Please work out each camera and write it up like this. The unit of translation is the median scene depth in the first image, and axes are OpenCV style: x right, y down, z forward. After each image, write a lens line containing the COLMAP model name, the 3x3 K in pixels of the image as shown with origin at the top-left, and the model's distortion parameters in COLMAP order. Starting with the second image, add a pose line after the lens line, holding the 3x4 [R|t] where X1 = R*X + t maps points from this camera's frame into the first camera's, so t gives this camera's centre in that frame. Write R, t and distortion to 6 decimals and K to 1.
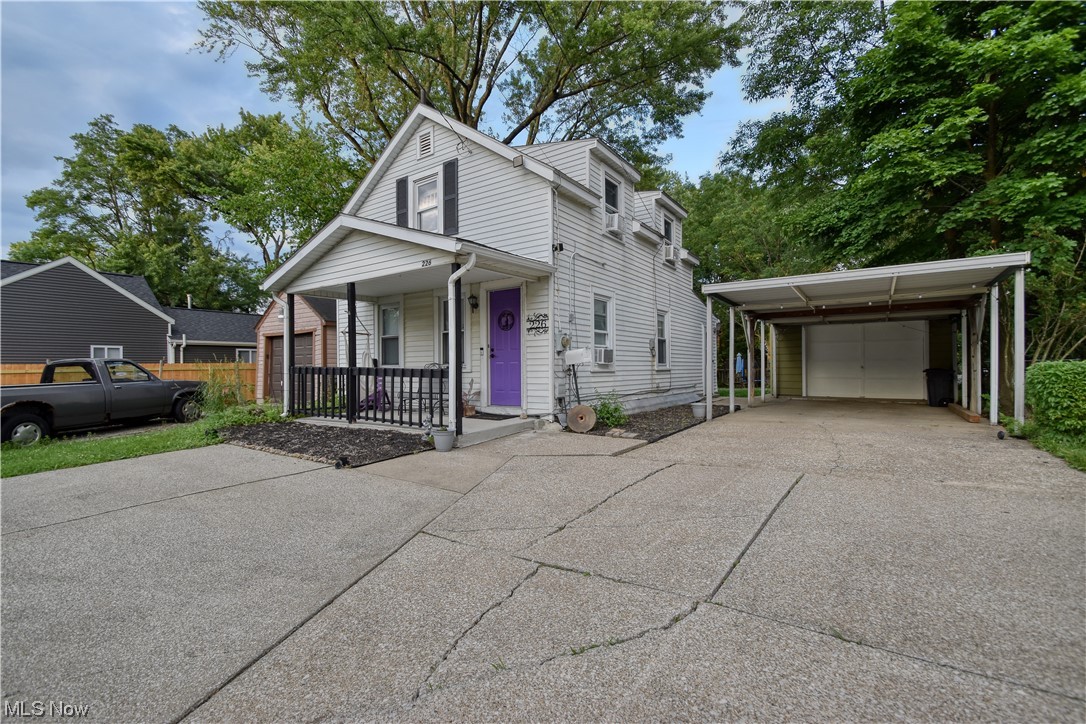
lens RADIAL K [[491.3, 0, 527.4], [0, 491.3, 369.1], [0, 0, 1]] dist [0.001371, -0.010605]
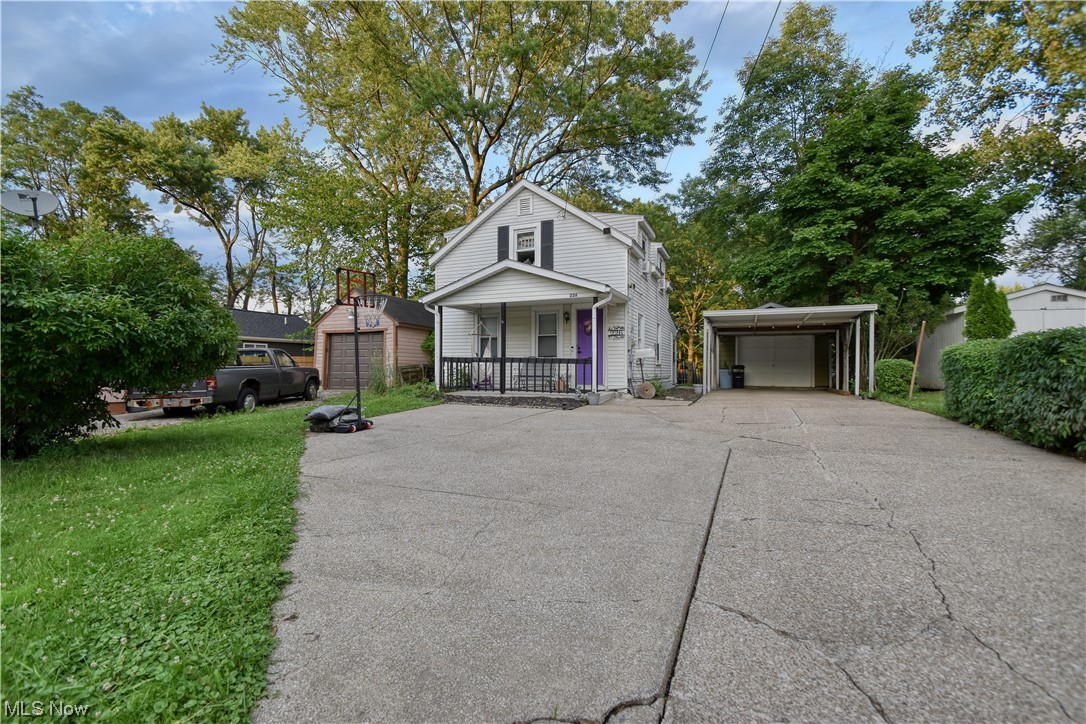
lens RADIAL K [[477.8, 0, 543.0], [0, 477.8, 362.0], [0, 0, 1]] dist [-0.009764, 0.000376]
pose [[0.978518, 0.016069, 0.205535, -0.514503], [-0.012814, 0.999771, -0.017161, 0.032643], [-0.205764, 0.014158, 0.978499, -0.456004]]
